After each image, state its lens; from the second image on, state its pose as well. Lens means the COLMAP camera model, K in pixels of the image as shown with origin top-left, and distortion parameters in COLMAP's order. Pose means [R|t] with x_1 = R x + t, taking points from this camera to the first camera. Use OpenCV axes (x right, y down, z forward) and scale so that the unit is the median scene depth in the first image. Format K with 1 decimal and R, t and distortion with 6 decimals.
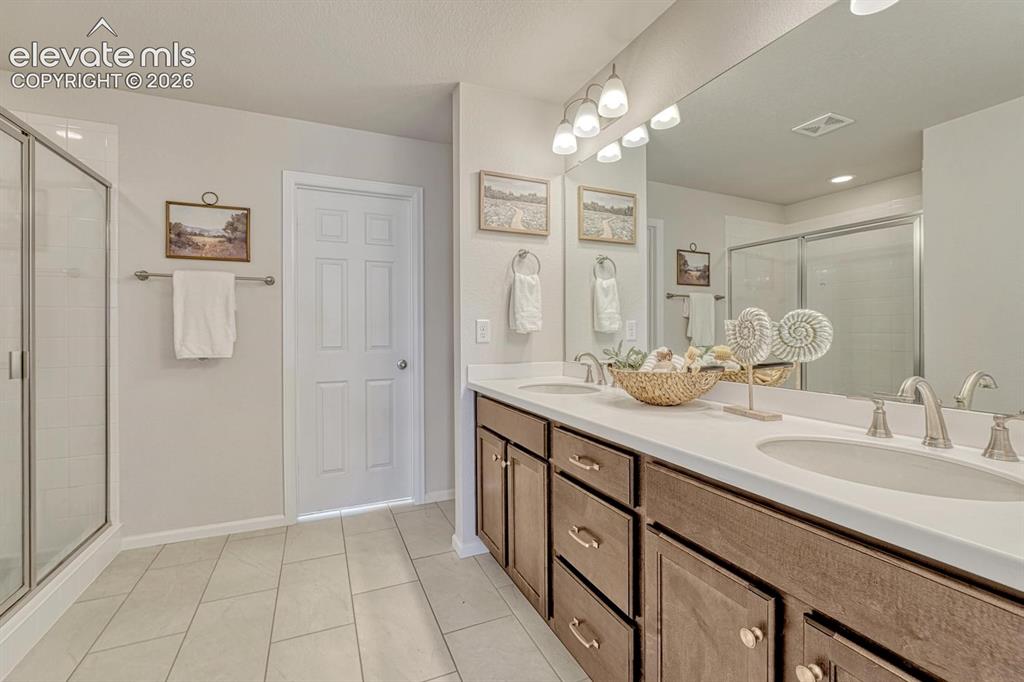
lens RADIAL K [[437.0, 0, 512.9], [0, 437.0, 335.3], [0, 0, 1]] dist [0.003940, 0.001186]
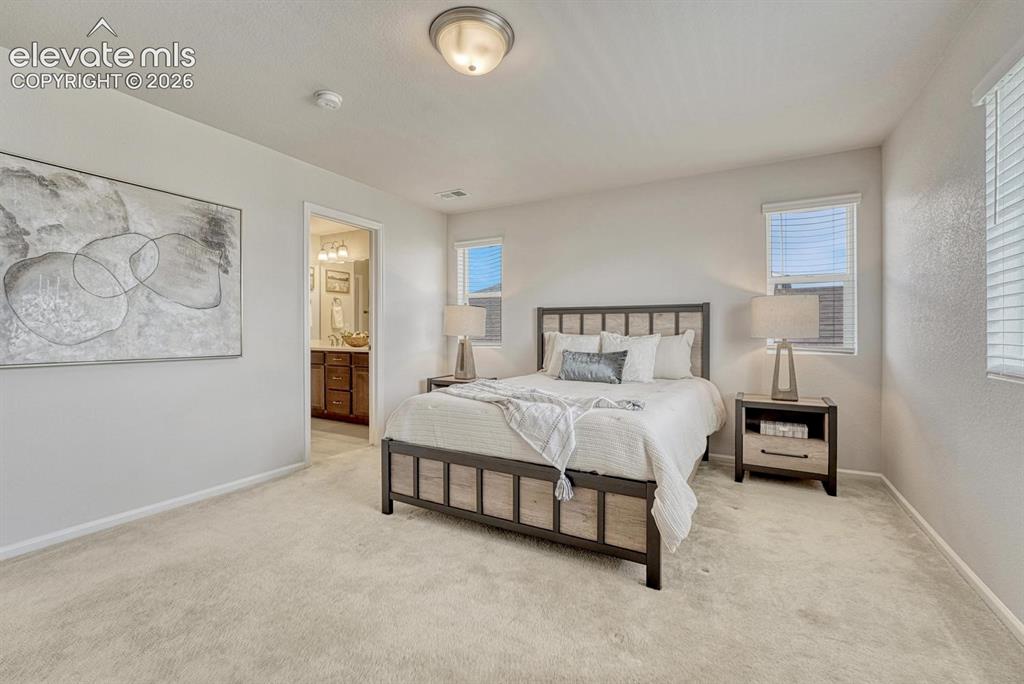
lens RADIAL K [[437.0, 0, 518.6], [0, 437.0, 336.3], [0, 0, 1]] dist [0.003940, 0.001186]
pose [[0.795319, 0.001477, 0.606189, -0.478659], [-0.000831, 0.999999, -0.001347, 0.042588], [-0.606190, 0.000567, 0.795319, -1.620208]]
